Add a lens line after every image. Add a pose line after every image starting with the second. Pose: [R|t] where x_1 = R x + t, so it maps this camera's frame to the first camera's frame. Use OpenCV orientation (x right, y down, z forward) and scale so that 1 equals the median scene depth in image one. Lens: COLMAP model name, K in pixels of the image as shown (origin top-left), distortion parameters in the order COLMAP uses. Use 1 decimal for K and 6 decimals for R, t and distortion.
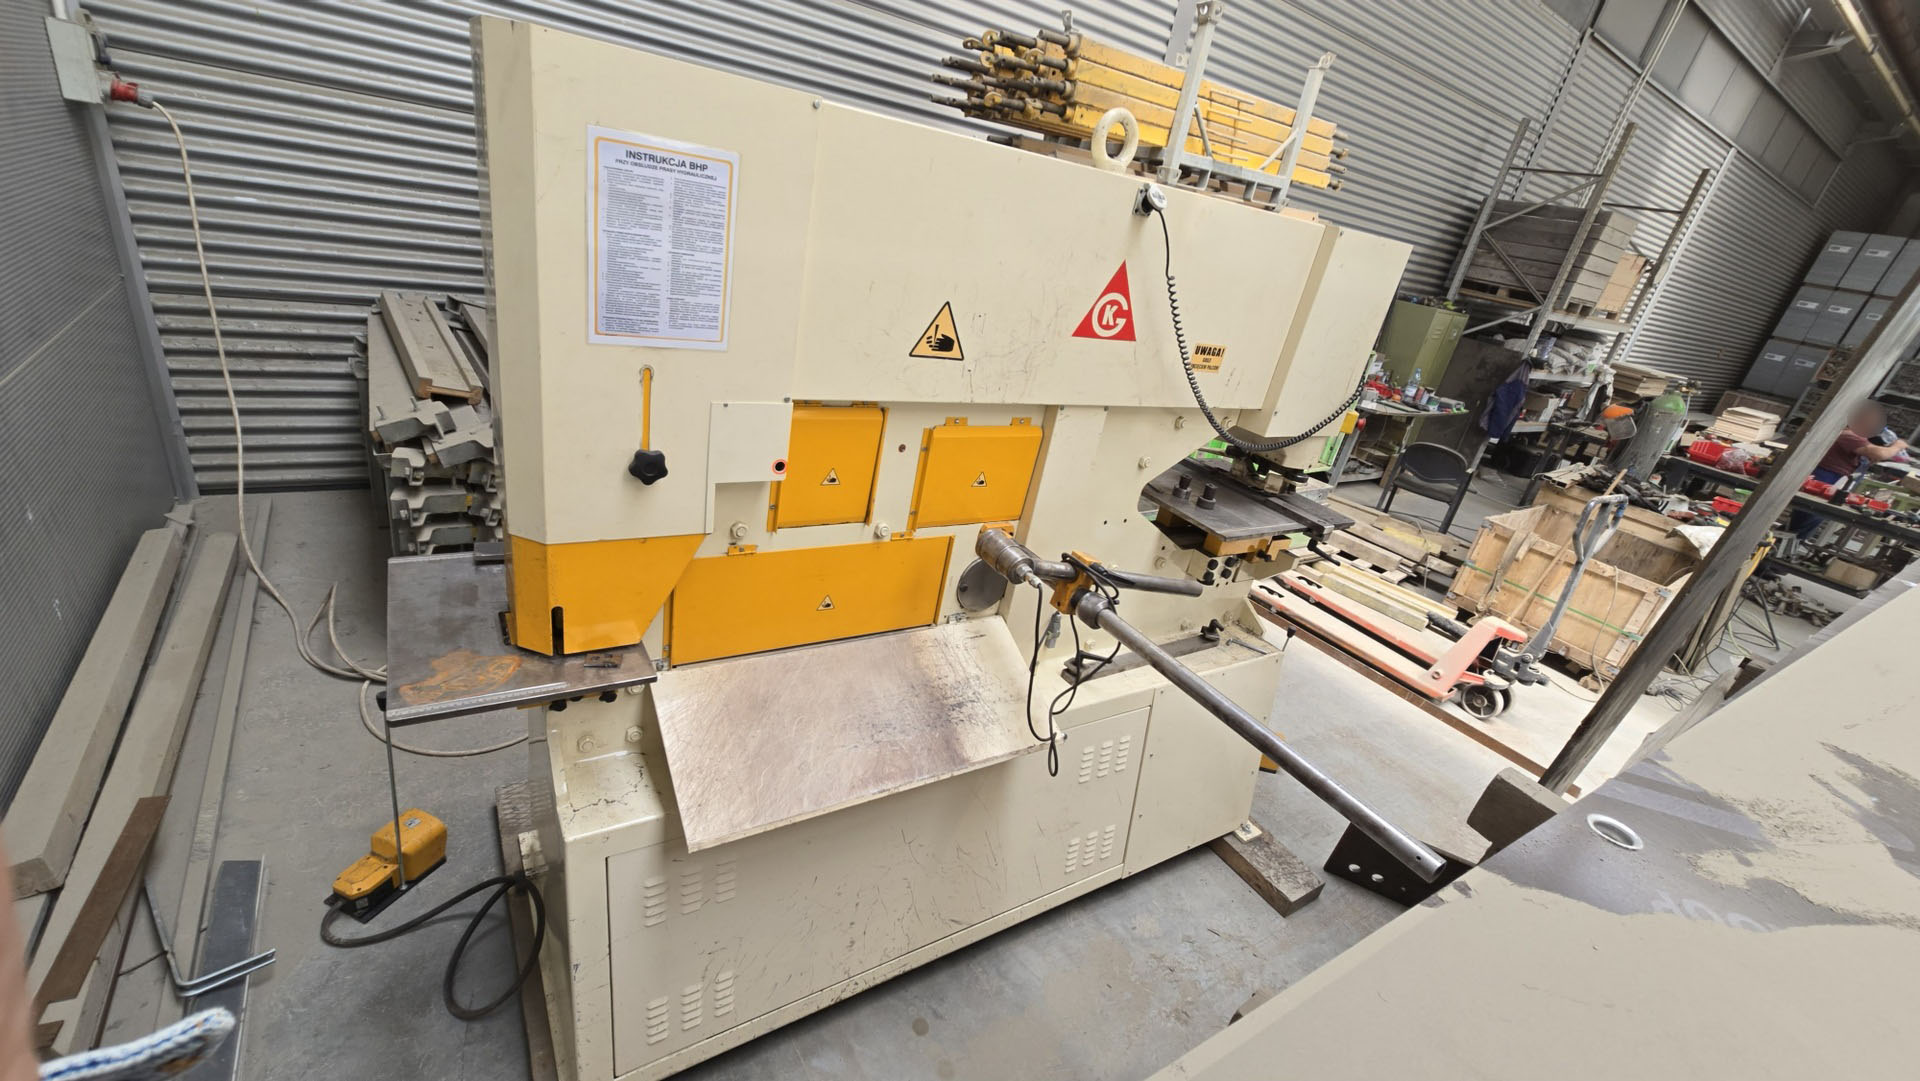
lens RADIAL K [[780.8, 0, 959.2], [0, 780.8, 537.2], [0, 0, 1]] dist [-0.002733, -0.000099]
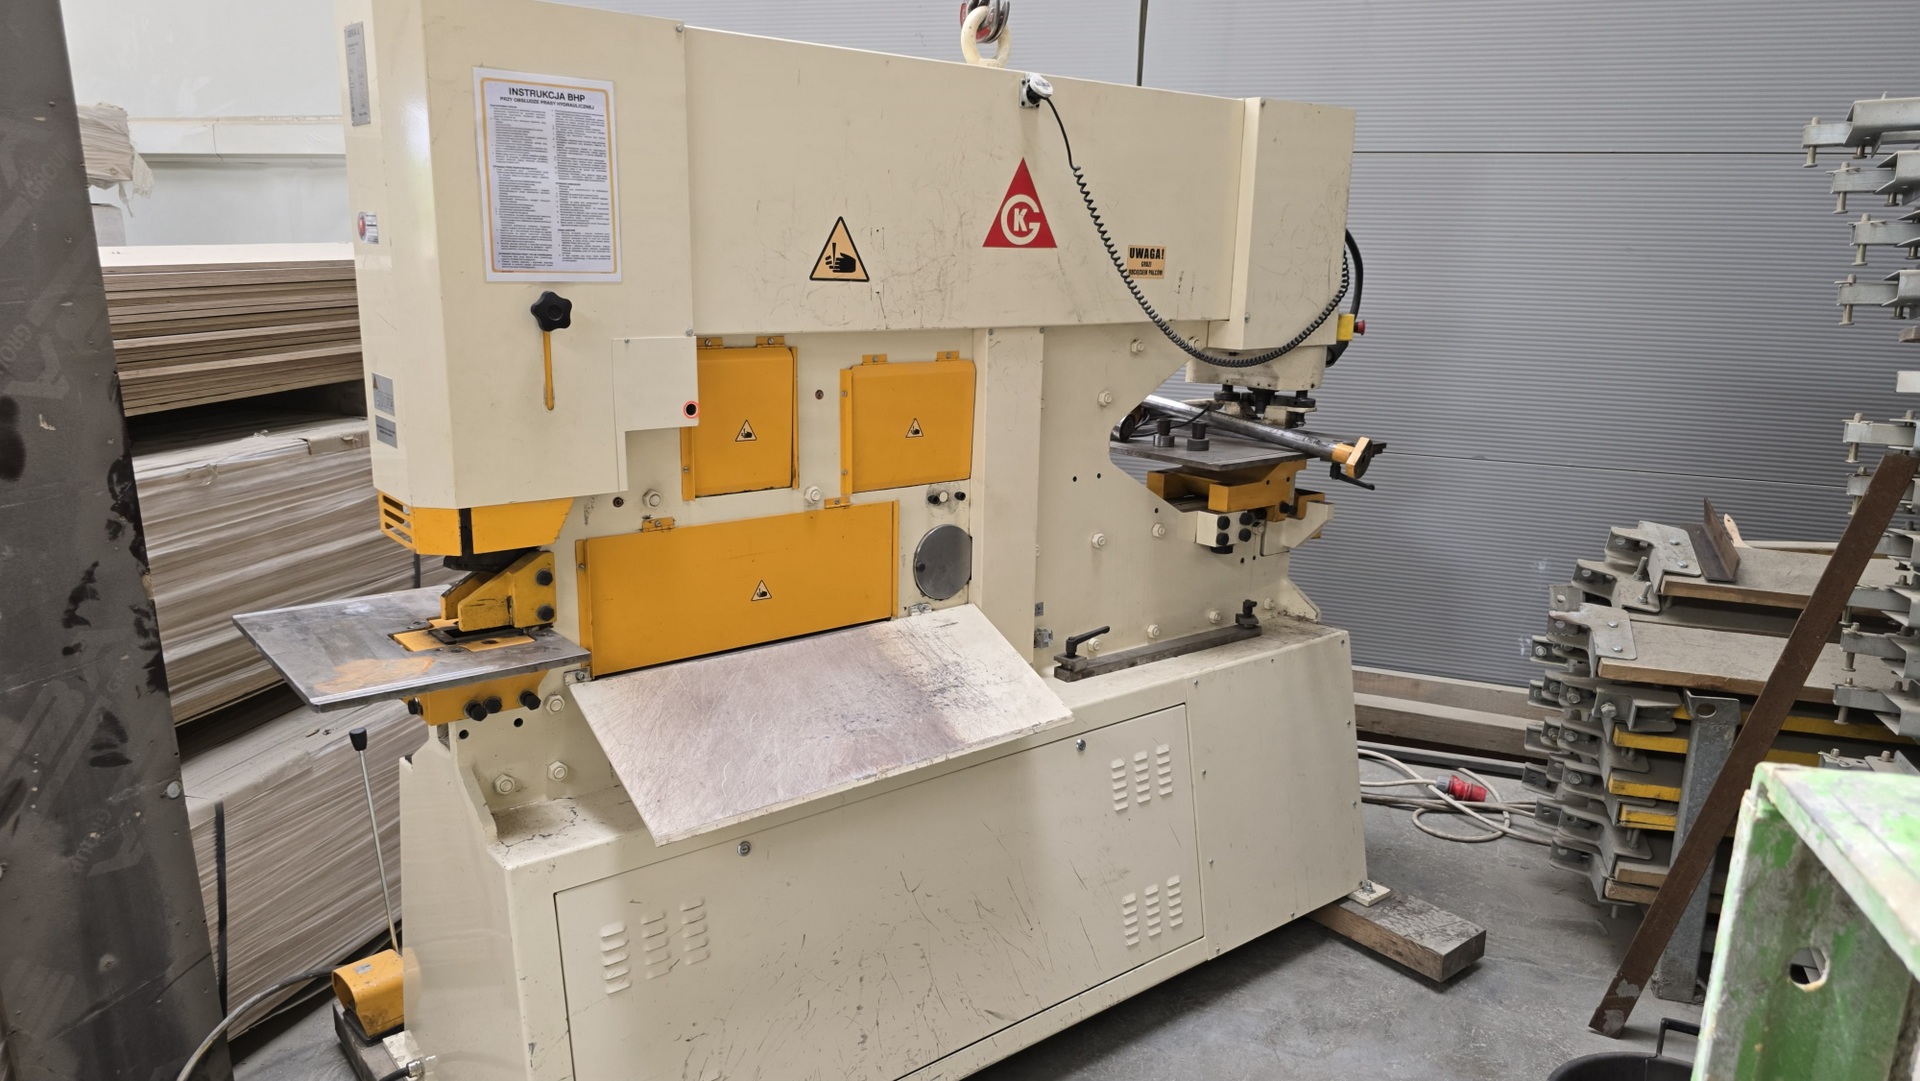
lens RADIAL K [[1285.4, 0, 960.2], [0, 1285.4, 538.3], [0, 0, 1]] dist [0.065287, -0.062366]
pose [[0.980088, -0.185564, 0.070666, -0.047400], [0.195720, 0.962821, -0.186198, 0.330232], [-0.033487, 0.196322, 0.979968, -0.377587]]
